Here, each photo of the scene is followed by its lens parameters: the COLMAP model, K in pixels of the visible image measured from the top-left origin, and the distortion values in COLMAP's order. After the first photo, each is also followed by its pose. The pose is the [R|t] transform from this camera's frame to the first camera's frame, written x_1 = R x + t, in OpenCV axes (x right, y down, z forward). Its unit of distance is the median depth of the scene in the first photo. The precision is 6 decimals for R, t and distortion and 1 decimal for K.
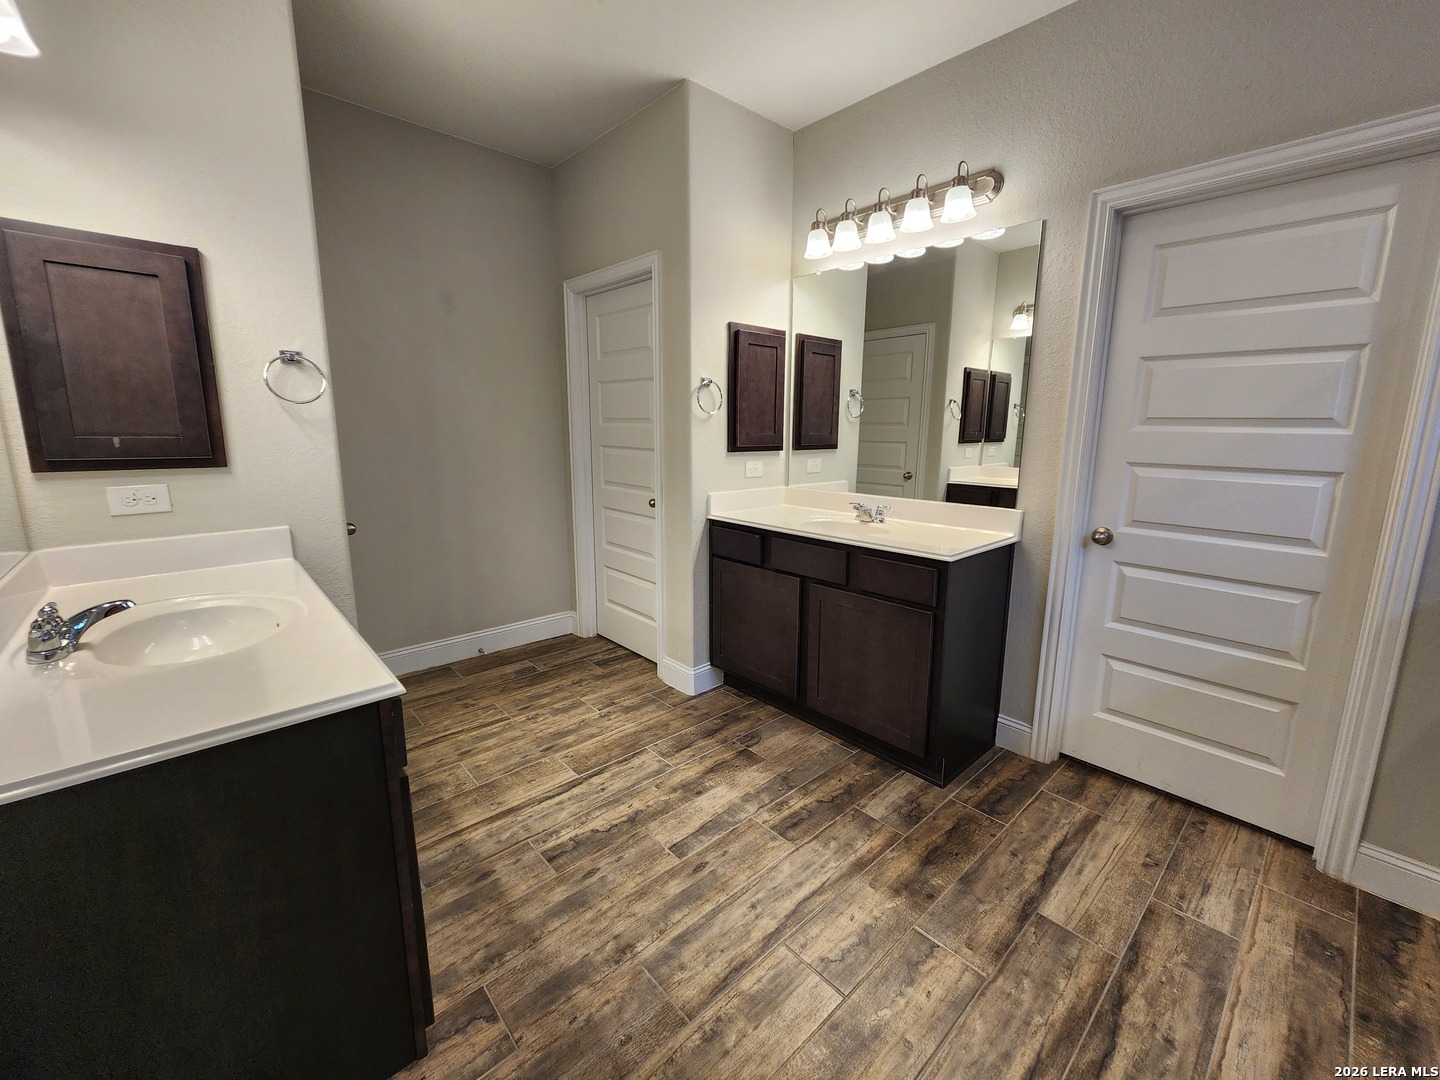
lens RADIAL K [[586.6, 0, 726.5], [0, 586.6, 535.7], [0, 0, 1]] dist [0.000987, -0.001742]
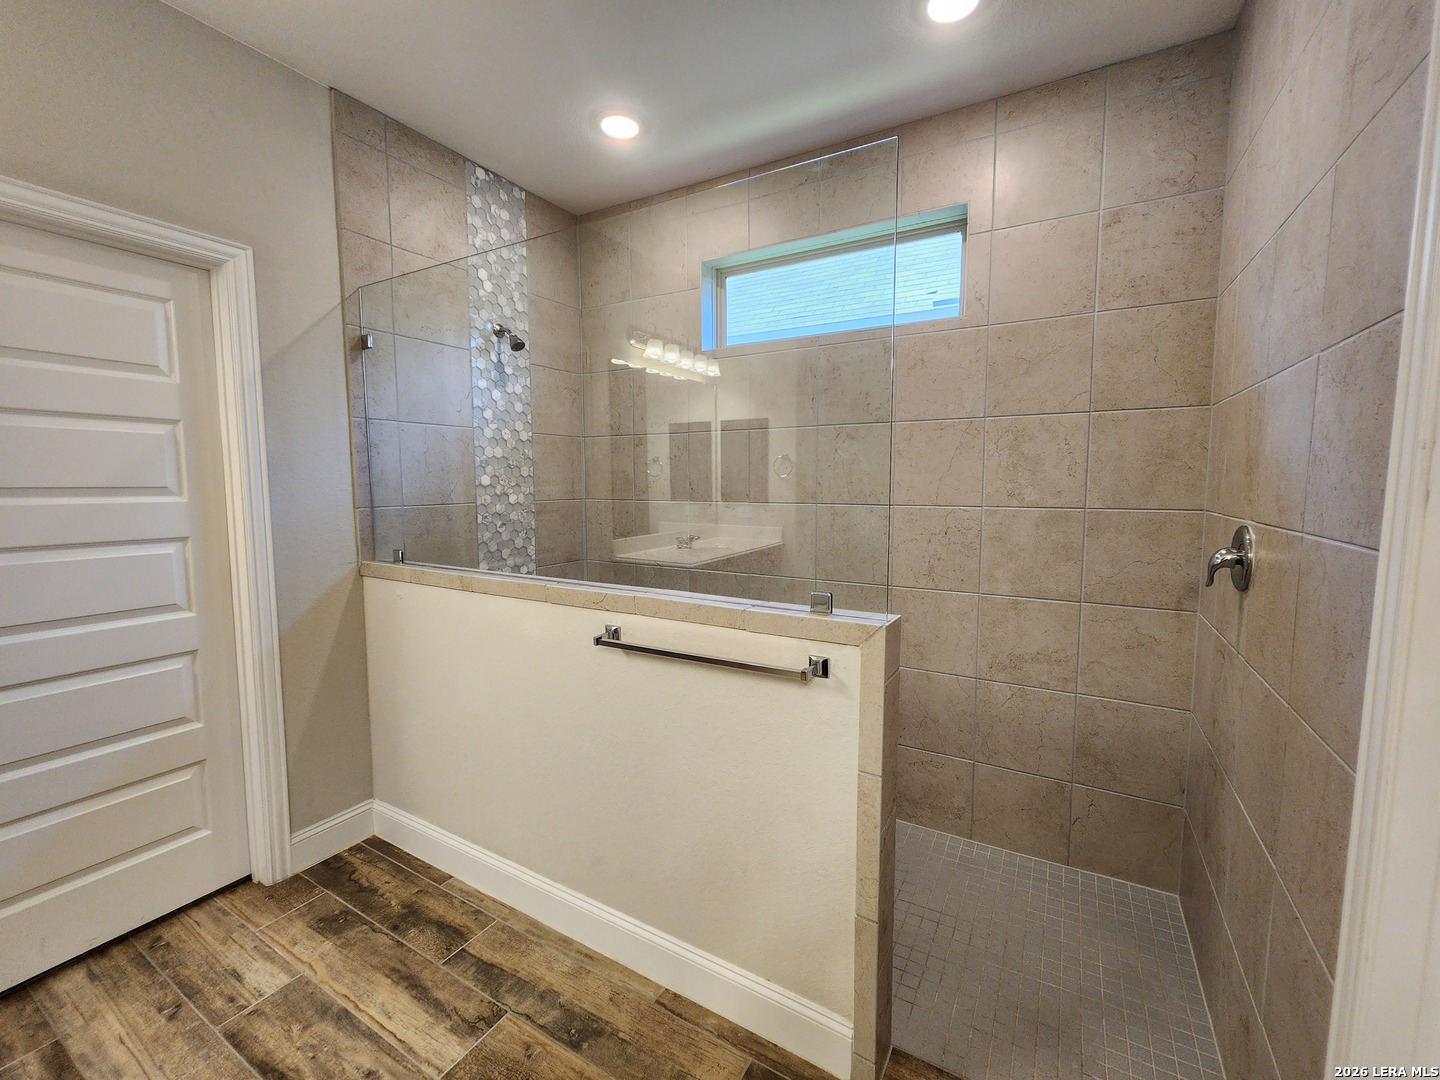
lens RADIAL K [[586.6, 0, 735.6], [0, 586.6, 539.7], [0, 0, 1]] dist [0.000987, -0.001742]
pose [[-0.309188, -0.098439, 0.945893, -0.276131], [0.173616, 0.972070, 0.157914, -0.098800], [-0.935019, 0.213047, -0.283462, 0.372100]]
